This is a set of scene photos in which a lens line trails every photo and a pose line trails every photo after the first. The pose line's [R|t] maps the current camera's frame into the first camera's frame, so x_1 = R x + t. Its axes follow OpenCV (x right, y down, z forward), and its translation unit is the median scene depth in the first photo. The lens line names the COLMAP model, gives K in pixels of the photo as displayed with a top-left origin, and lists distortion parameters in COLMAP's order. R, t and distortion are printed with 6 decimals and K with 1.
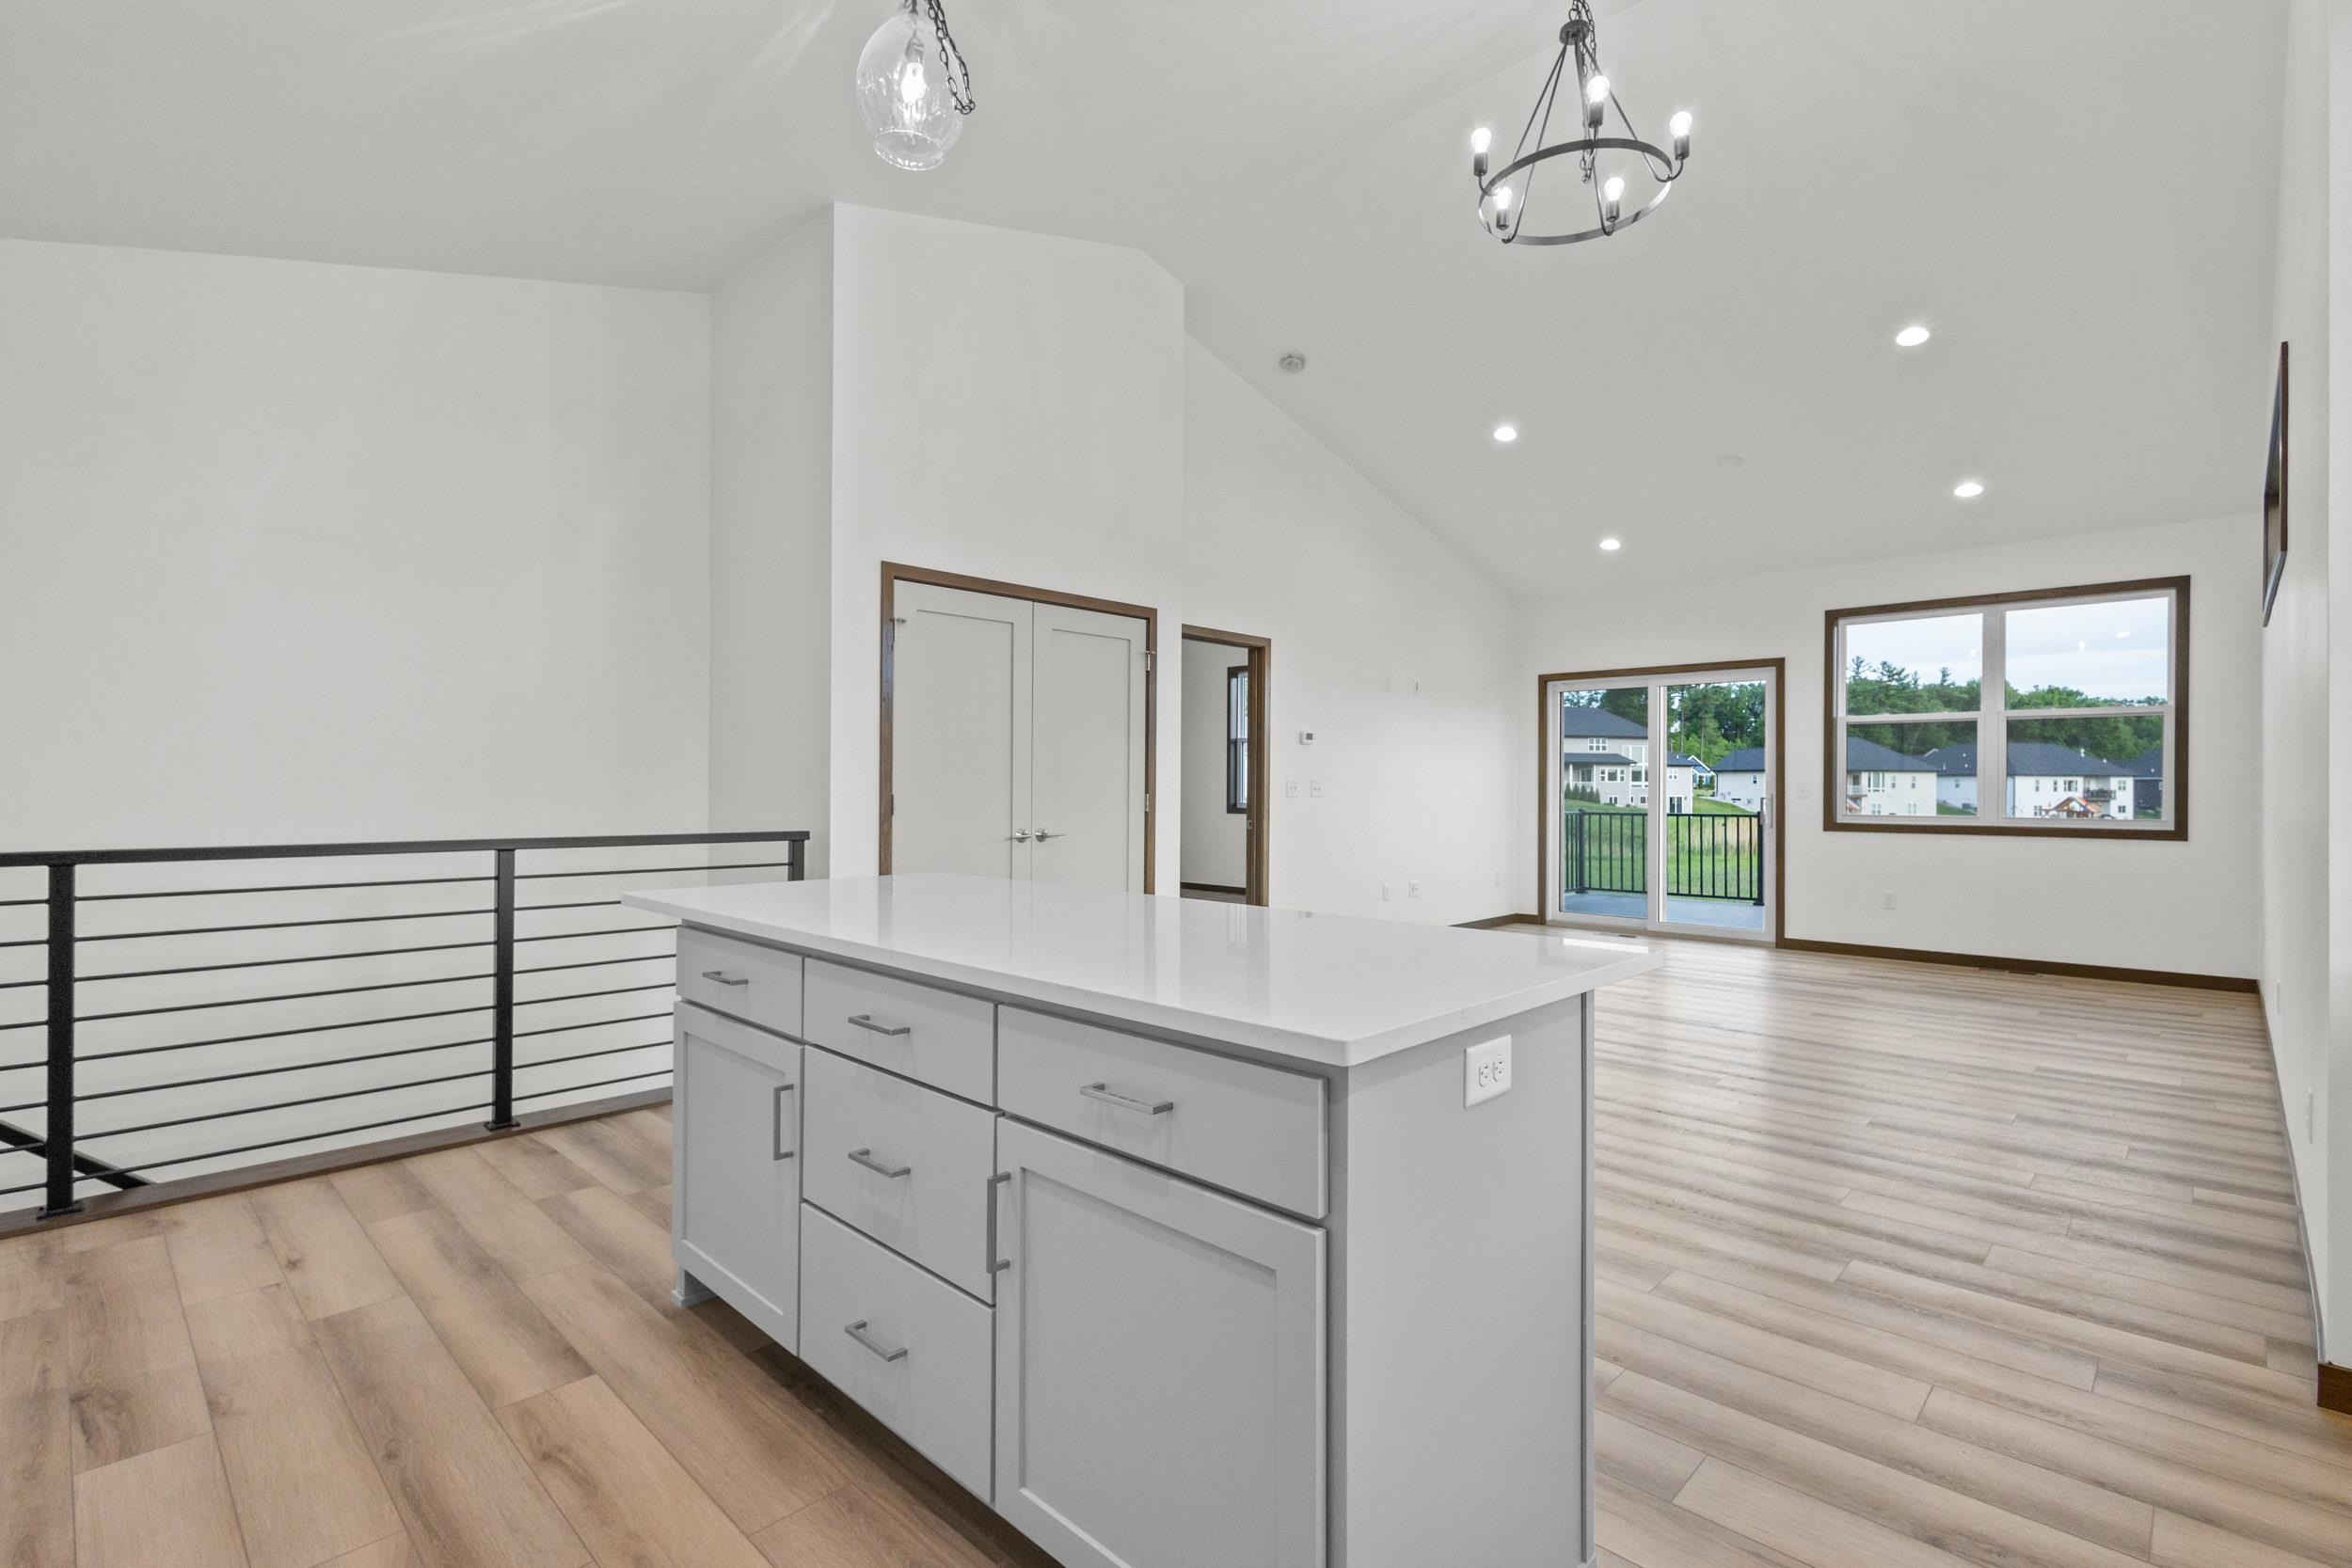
lens RADIAL K [[1083.2, 0, 1183.3], [0, 1083.2, 772.0], [0, 0, 1]] dist [0.007395, -0.001934]
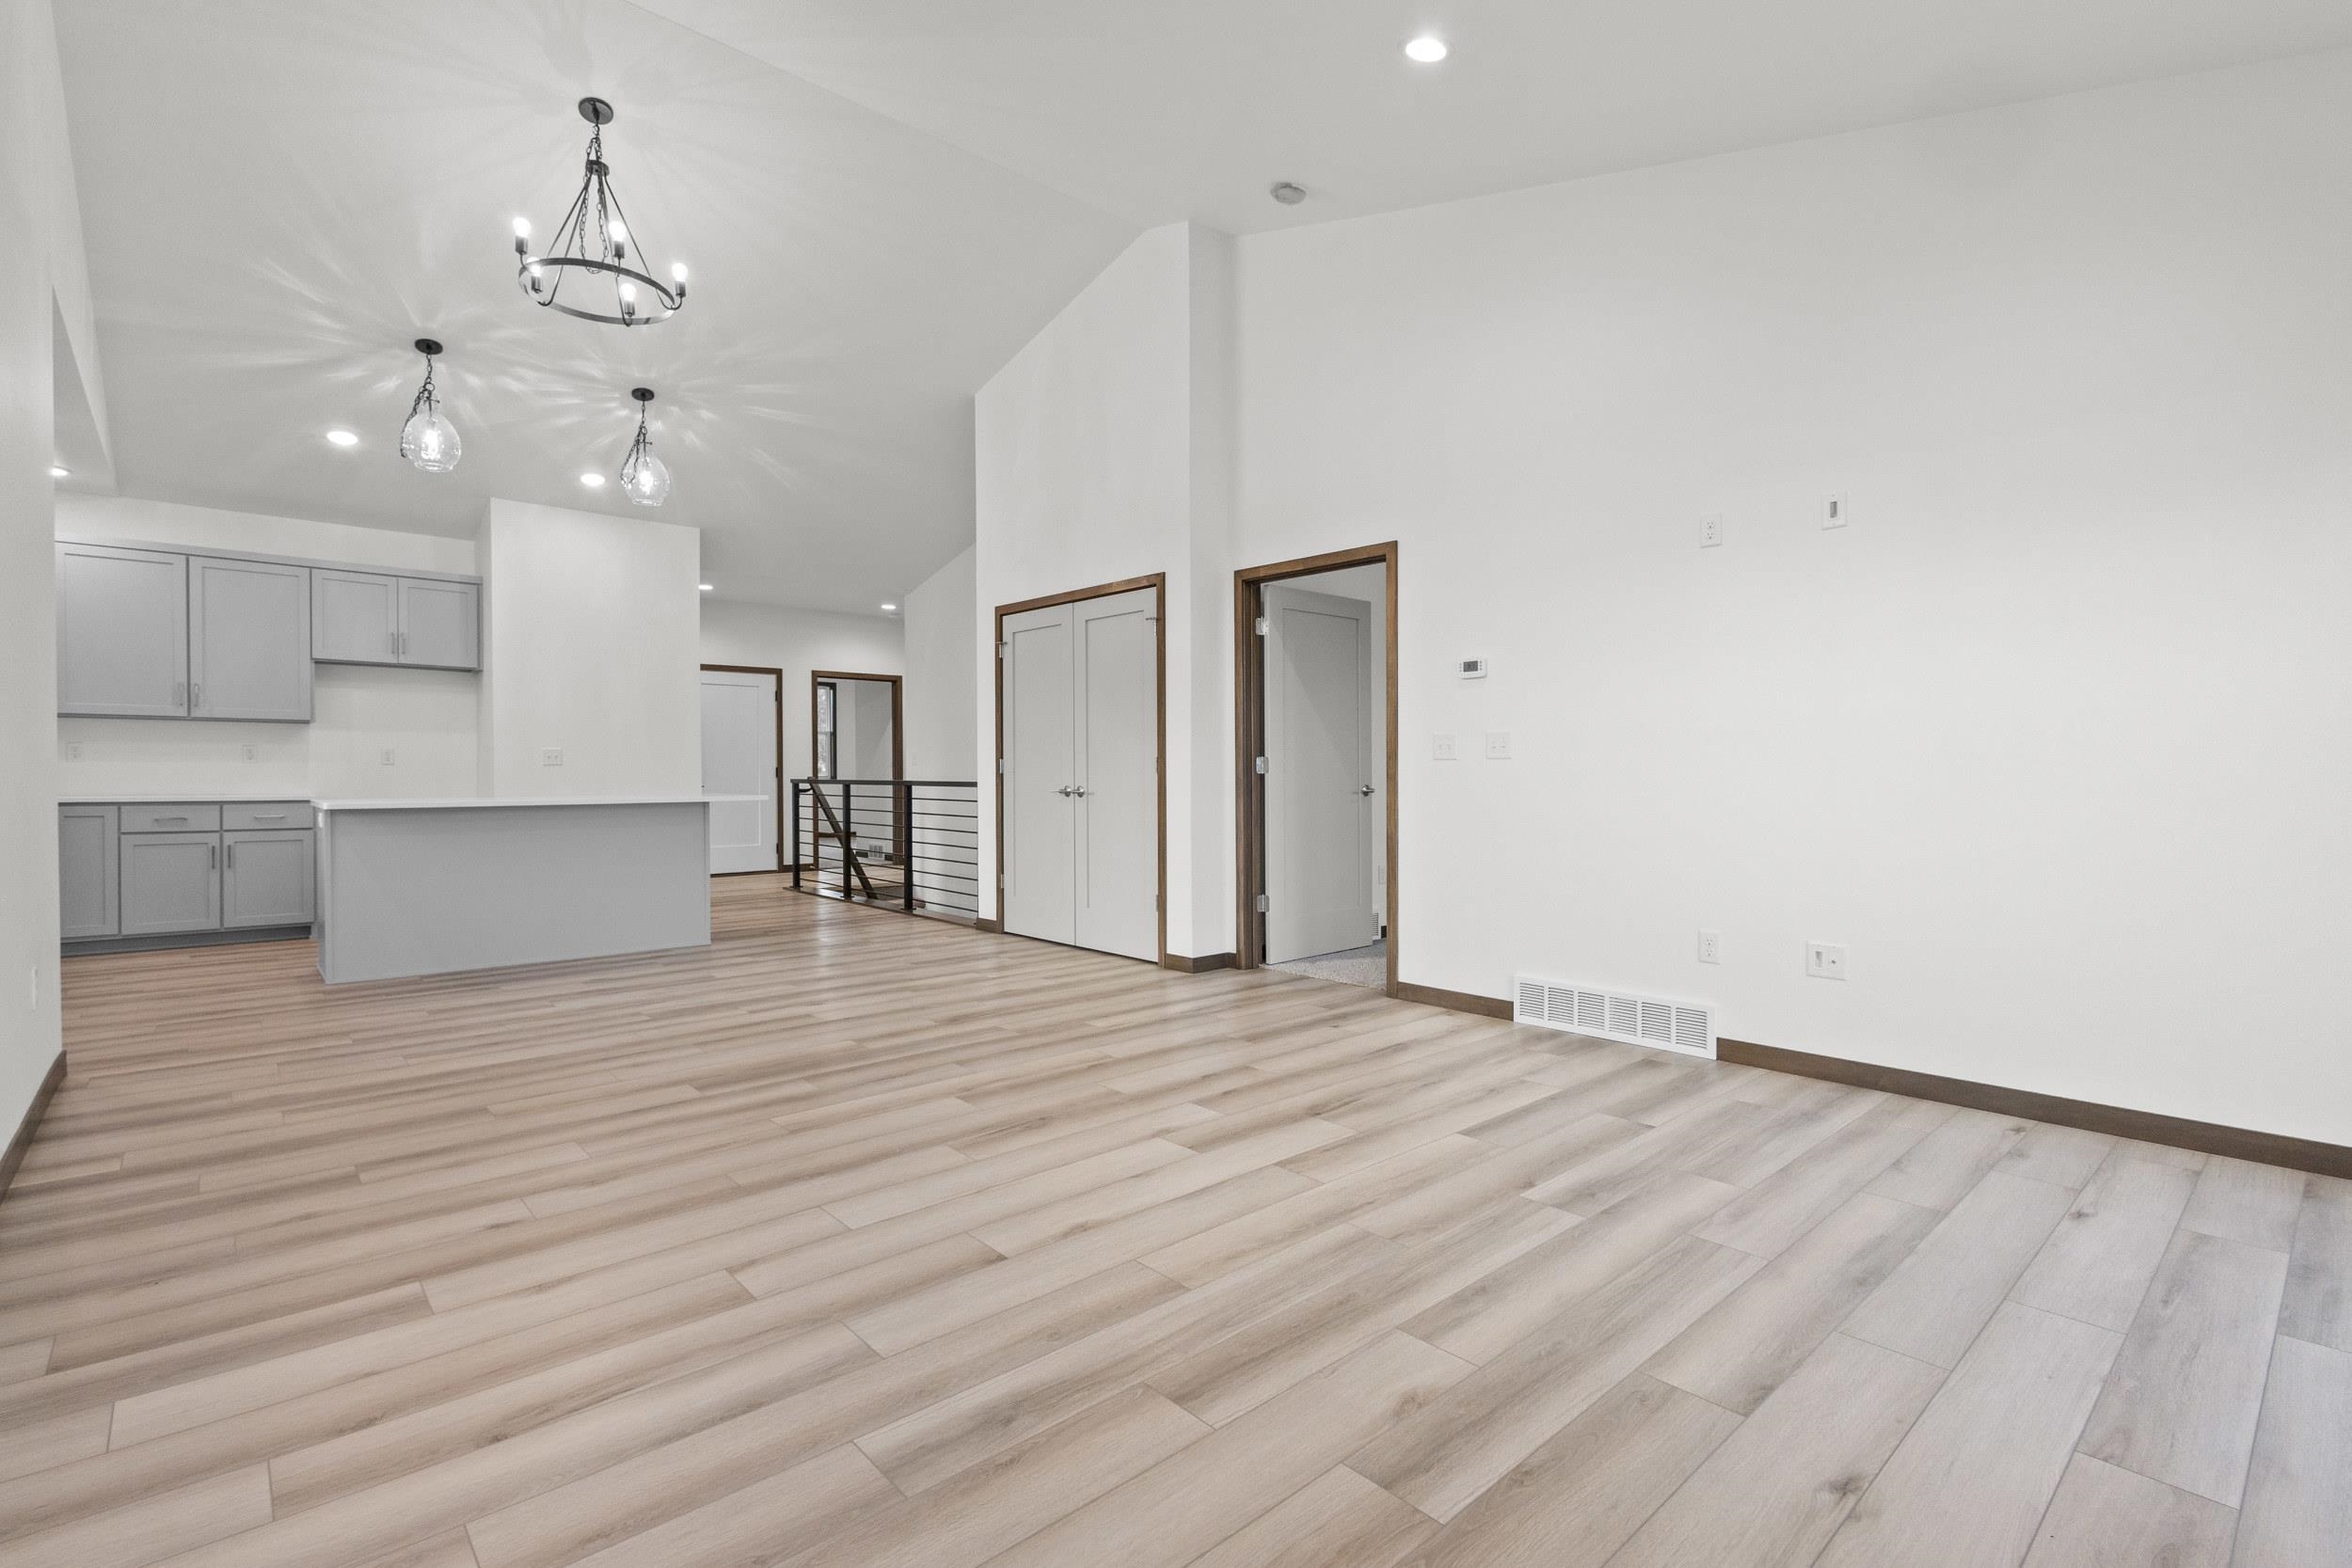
lens RADIAL K [[1083.2, 0, 1180.8], [0, 1083.2, 783.8], [0, 0, 1]] dist [0.007395, -0.001934]
pose [[-0.083279, -0.000905, -0.996526, 1.788012], [0.012517, 0.999920, -0.001954, 0.087573], [0.996448, -0.012637, -0.083261, 1.992652]]
